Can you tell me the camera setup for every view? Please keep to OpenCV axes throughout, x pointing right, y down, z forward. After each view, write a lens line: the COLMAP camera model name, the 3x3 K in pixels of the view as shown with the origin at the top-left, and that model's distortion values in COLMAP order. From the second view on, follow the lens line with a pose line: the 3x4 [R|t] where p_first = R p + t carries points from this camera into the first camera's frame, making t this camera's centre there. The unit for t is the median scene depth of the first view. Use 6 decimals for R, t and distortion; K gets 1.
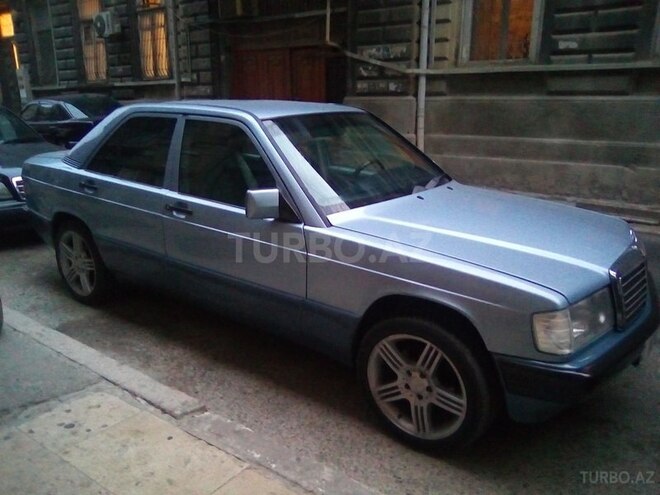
lens RADIAL K [[542.9, 0, 324.2], [0, 542.9, 249.3], [0, 0, 1]] dist [-0.019475, -0.006776]
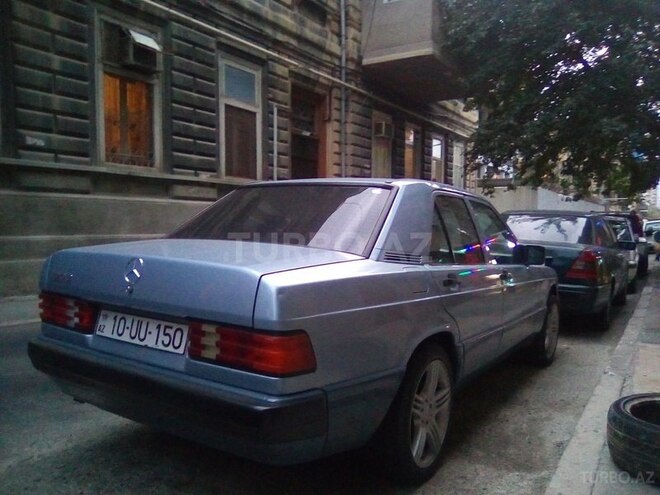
lens RADIAL K [[542.9, 0, 328.8], [0, 542.9, 247.8], [0, 0, 1]] dist [-0.019475, -0.006776]
pose [[-0.067141, -0.053212, 0.996324, -0.491493], [0.244664, 0.967210, 0.068145, -0.109824], [-0.967281, 0.248340, -0.051920, 0.498422]]
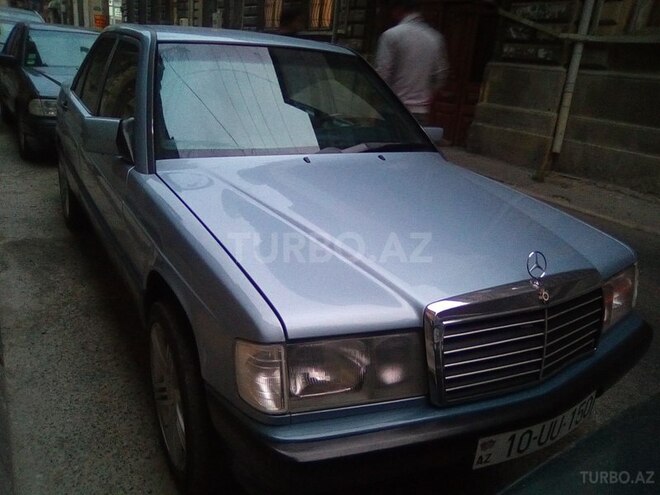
lens RADIAL K [[542.9, 0, 328.4], [0, 542.9, 249.8], [0, 0, 1]] dist [-0.019475, -0.006776]
pose [[0.924442, 0.200870, -0.324127, 0.156510], [-0.182366, 0.979389, 0.086830, -0.014329], [0.334888, -0.021159, 0.942020, 0.096603]]
